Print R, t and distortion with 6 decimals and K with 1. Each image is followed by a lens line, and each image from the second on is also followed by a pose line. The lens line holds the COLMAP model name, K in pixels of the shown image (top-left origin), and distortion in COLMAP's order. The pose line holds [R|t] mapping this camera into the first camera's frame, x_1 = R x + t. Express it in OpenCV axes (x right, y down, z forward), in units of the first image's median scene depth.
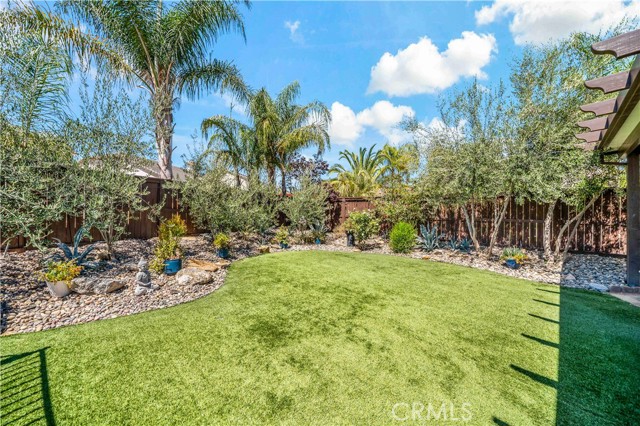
lens RADIAL K [[254.5, 0, 321.6], [0, 254.5, 217.1], [0, 0, 1]] dist [0.002435, -0.000952]
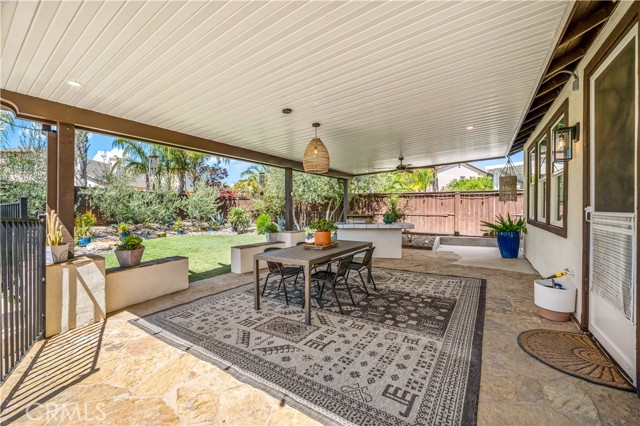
lens RADIAL K [[254.5, 0, 320.7], [0, 254.5, 207.8], [0, 0, 1]] dist [0.002435, -0.000952]
pose [[0.981139, -0.011037, 0.192986, 0.422651], [0.013230, 0.999862, -0.010081, 0.003247], [-0.192848, 0.012444, 0.981150, -0.648586]]
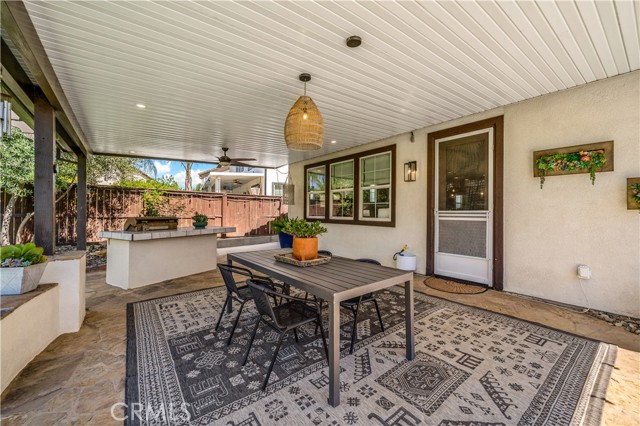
lens RADIAL K [[254.5, 0, 313.7], [0, 254.5, 211.4], [0, 0, 1]] dist [0.002435, -0.000952]
pose [[0.145455, -0.002296, 0.989362, 0.161262], [0.006730, 0.999976, 0.001331, 0.009154], [-0.989342, 0.006465, 0.145467, -0.171282]]
